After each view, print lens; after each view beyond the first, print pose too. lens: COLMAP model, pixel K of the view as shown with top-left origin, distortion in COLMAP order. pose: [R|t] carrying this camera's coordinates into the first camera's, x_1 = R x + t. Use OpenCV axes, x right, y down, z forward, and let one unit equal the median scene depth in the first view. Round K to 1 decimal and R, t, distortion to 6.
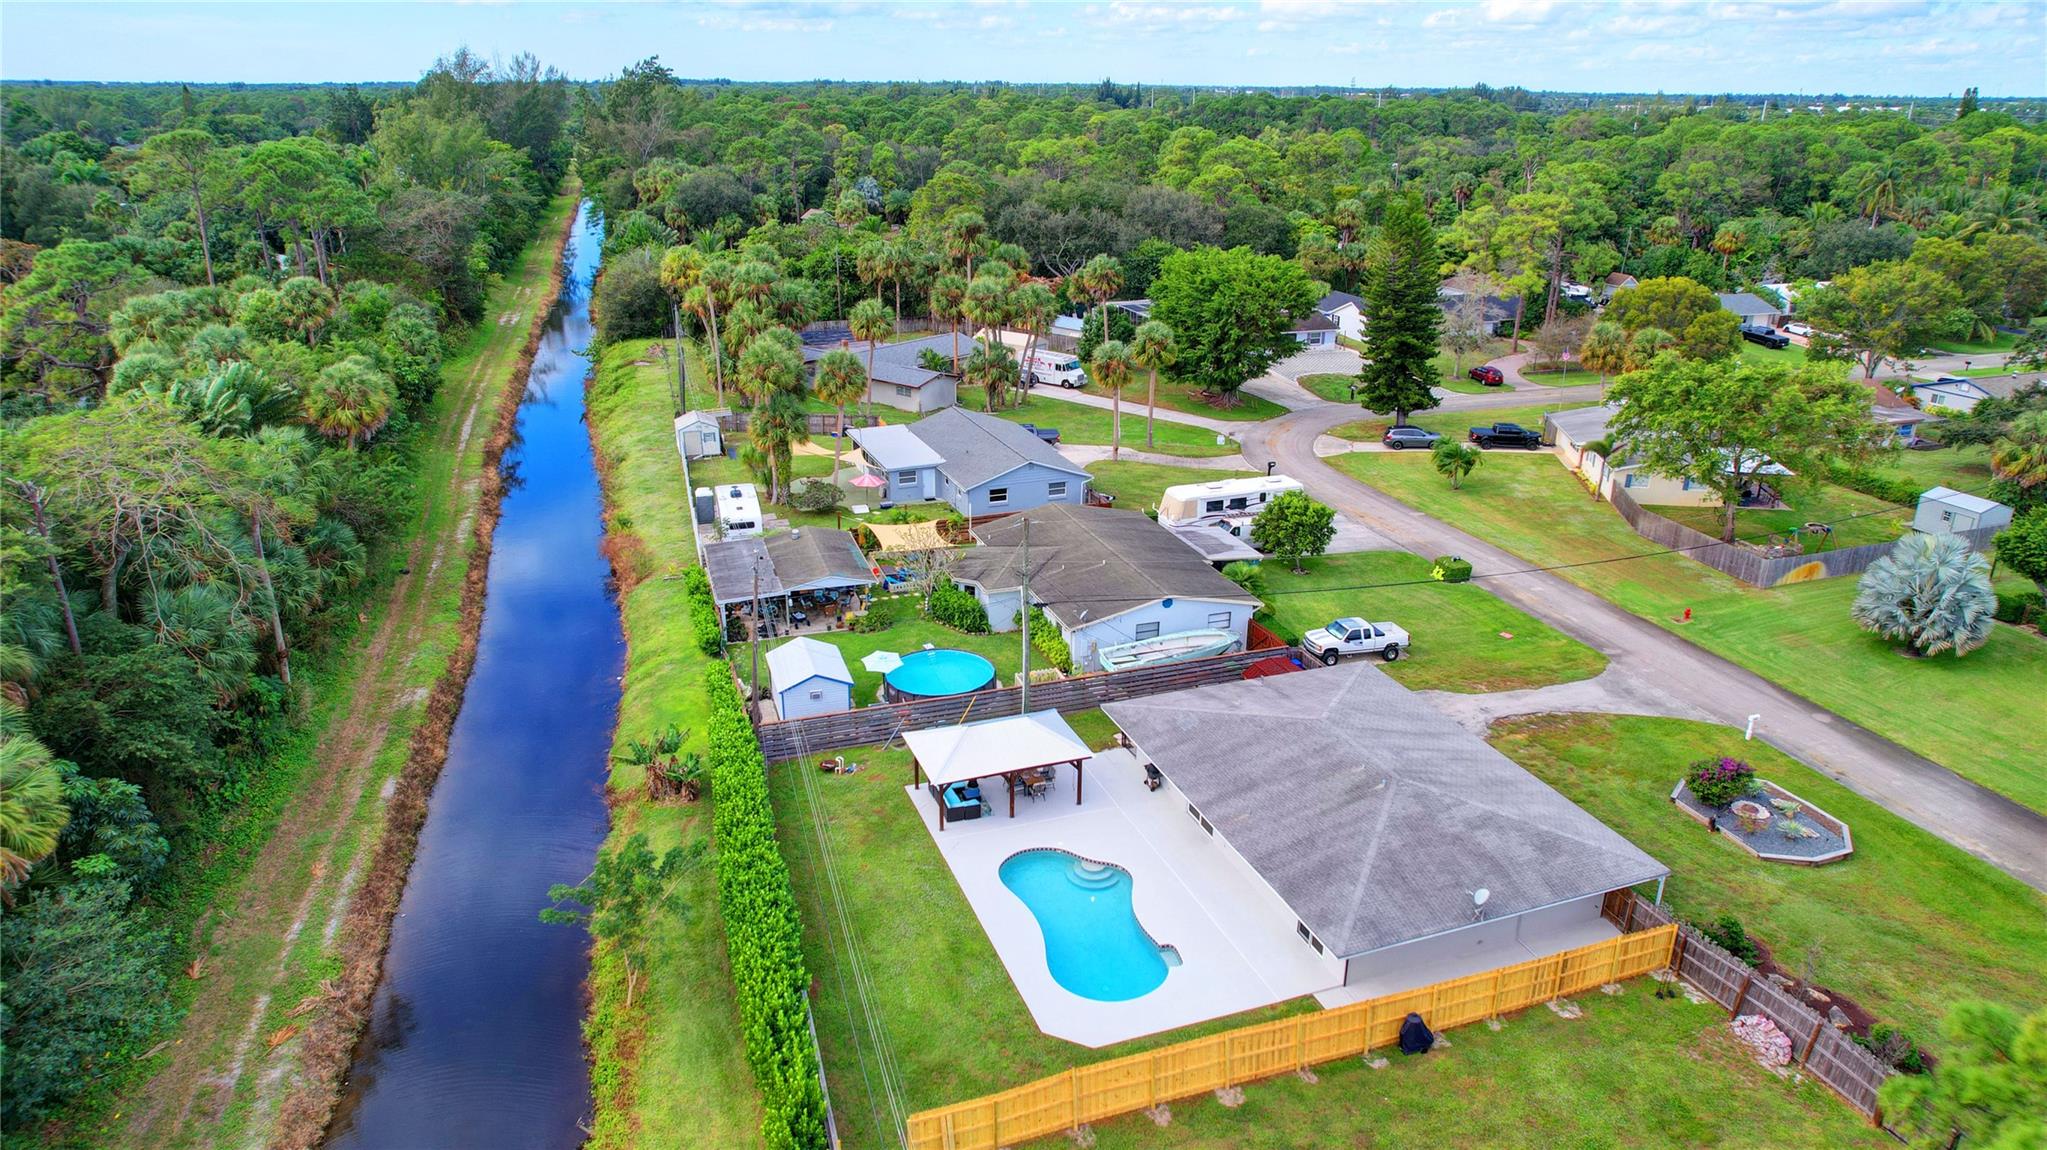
lens RADIAL K [[1315.8, 0, 1023.5], [0, 1315.8, 575.0], [0, 0, 1]] dist [-0.058788, 0.044662]
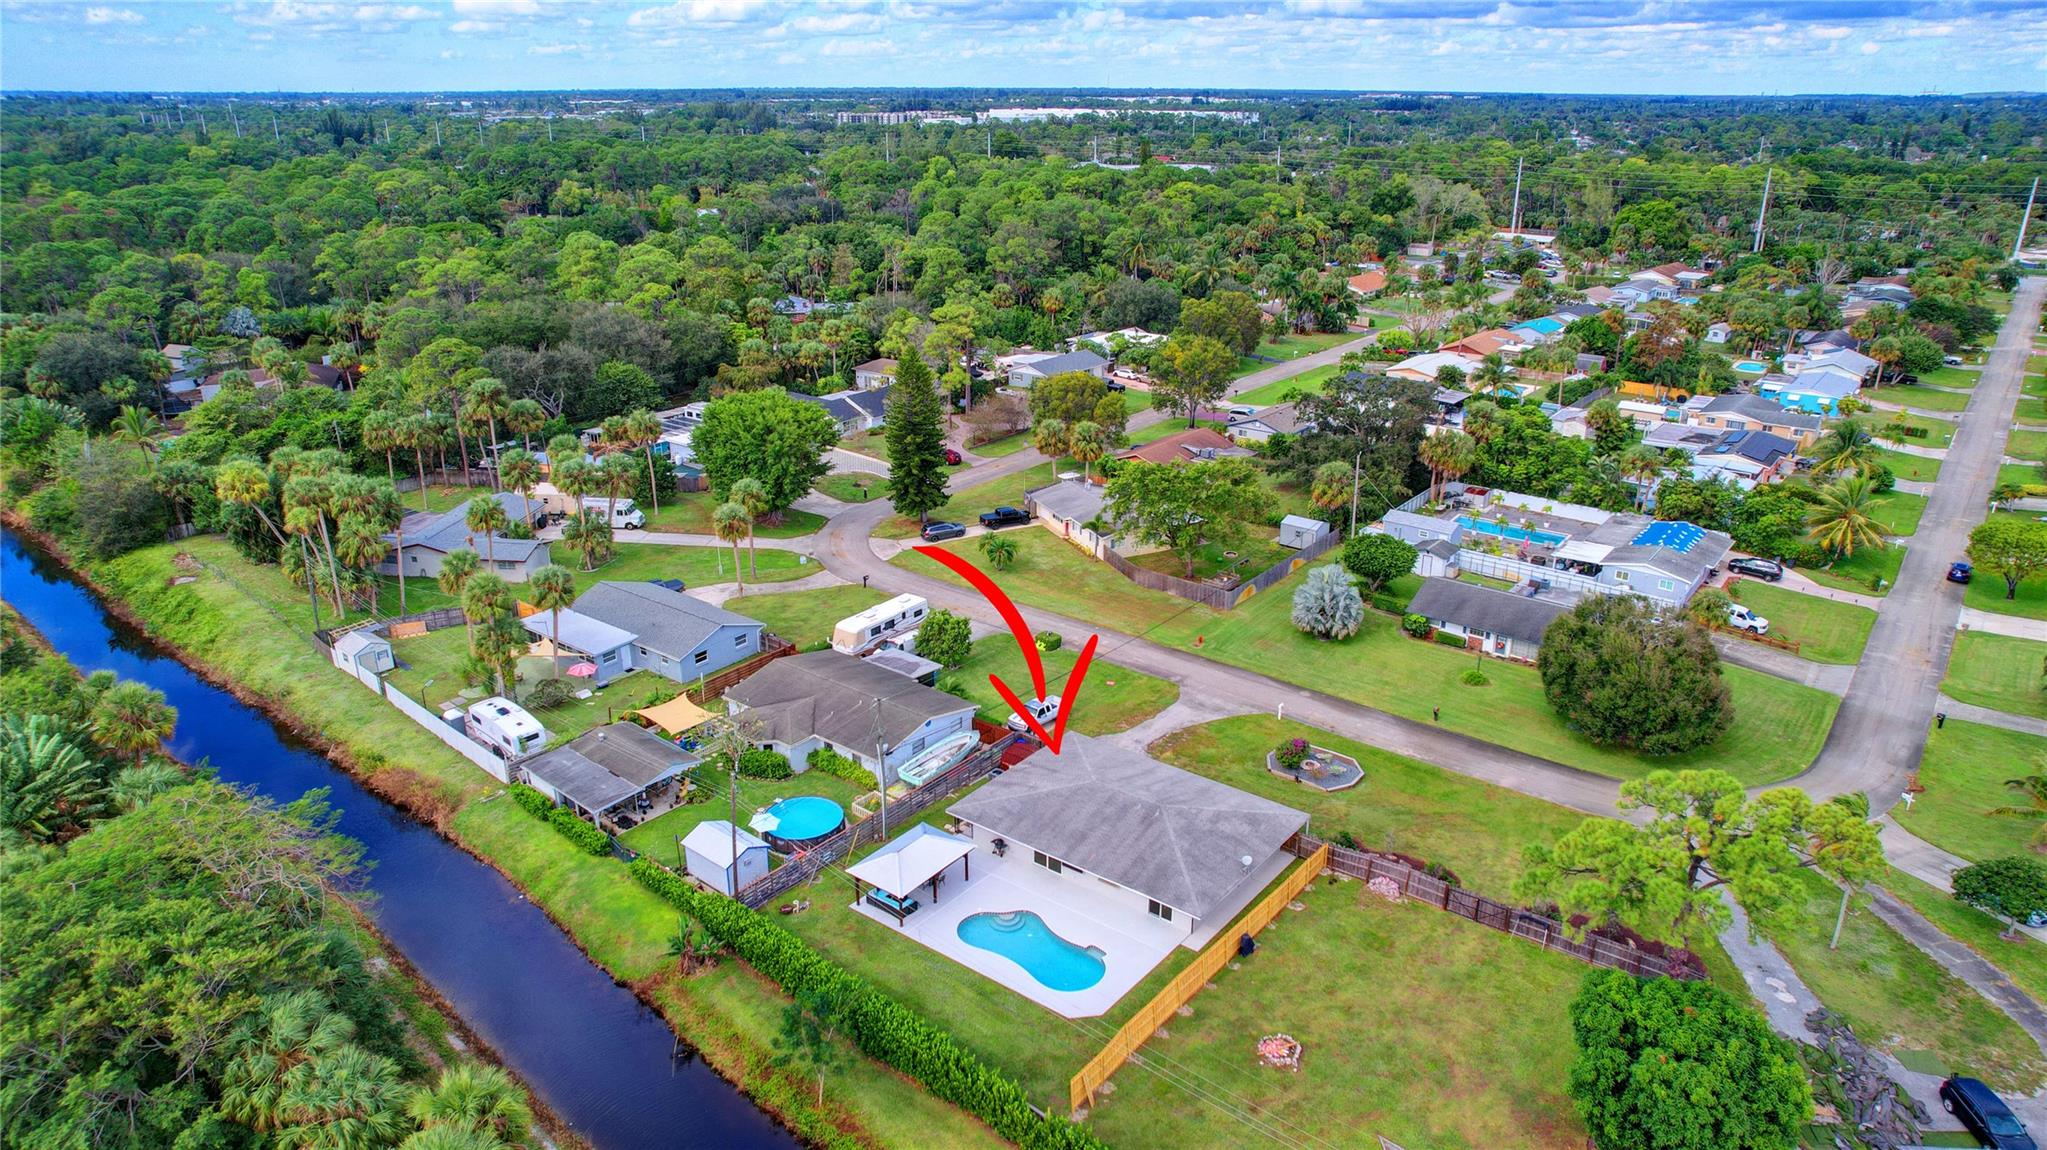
lens RADIAL K [[1315.8, 0, 1023.5], [0, 1315.8, 575.0], [0, 0, 1]] dist [-0.058788, 0.044662]
pose [[0.849619, -0.195729, 0.489733, -0.357022], [0.194319, 0.979433, 0.054330, -0.147594], [-0.490294, 0.049005, 0.870178, -0.218842]]
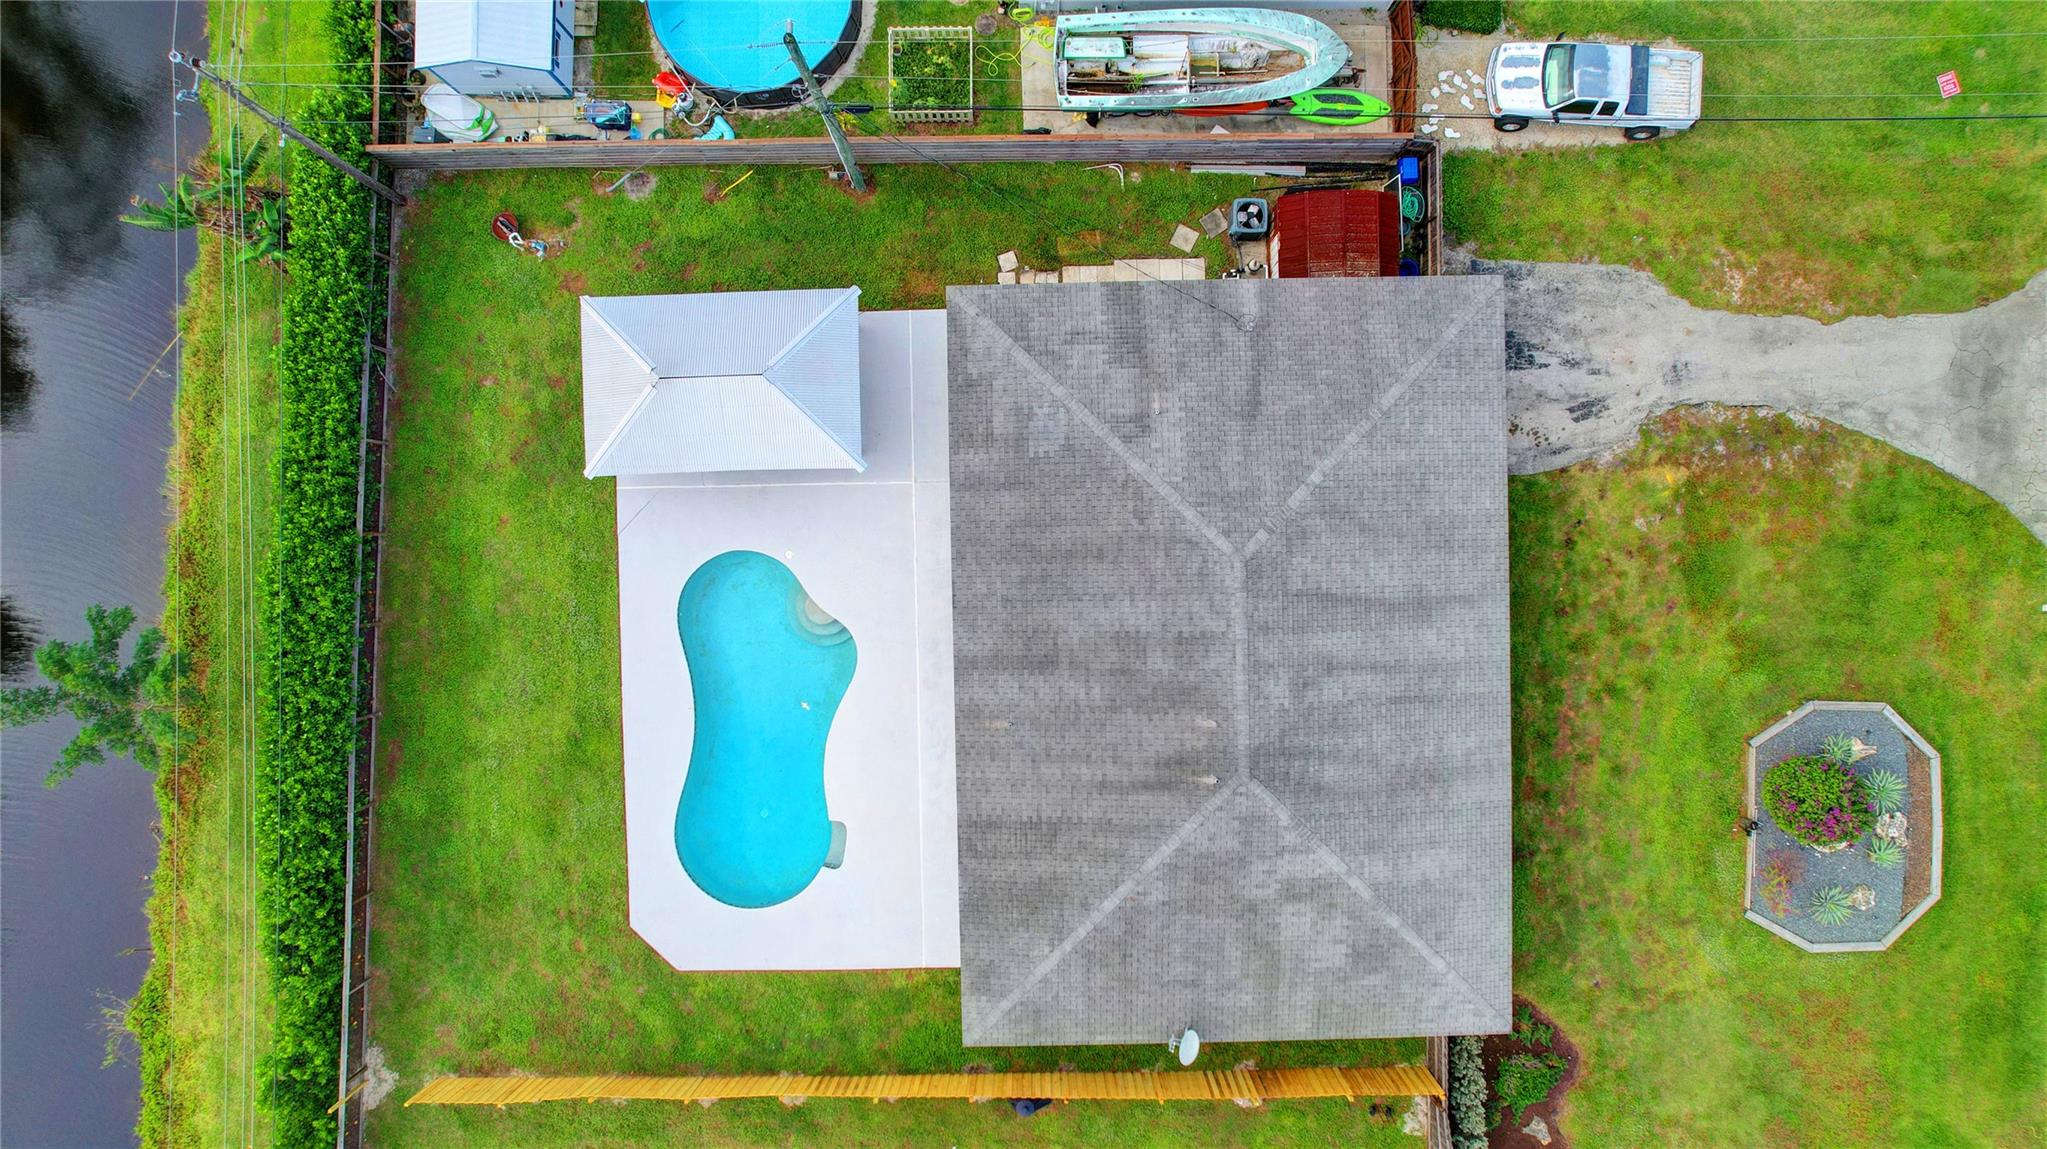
lens RADIAL K [[1315.8, 0, 1023.5], [0, 1315.8, 574.5], [0, 0, 1]] dist [-0.058788, 0.044662]
pose [[0.945960, 0.324251, 0.004586, 0.085920], [-0.105368, 0.293961, 0.949992, -0.268878], [0.306688, -0.899137, 0.312241, 0.491053]]
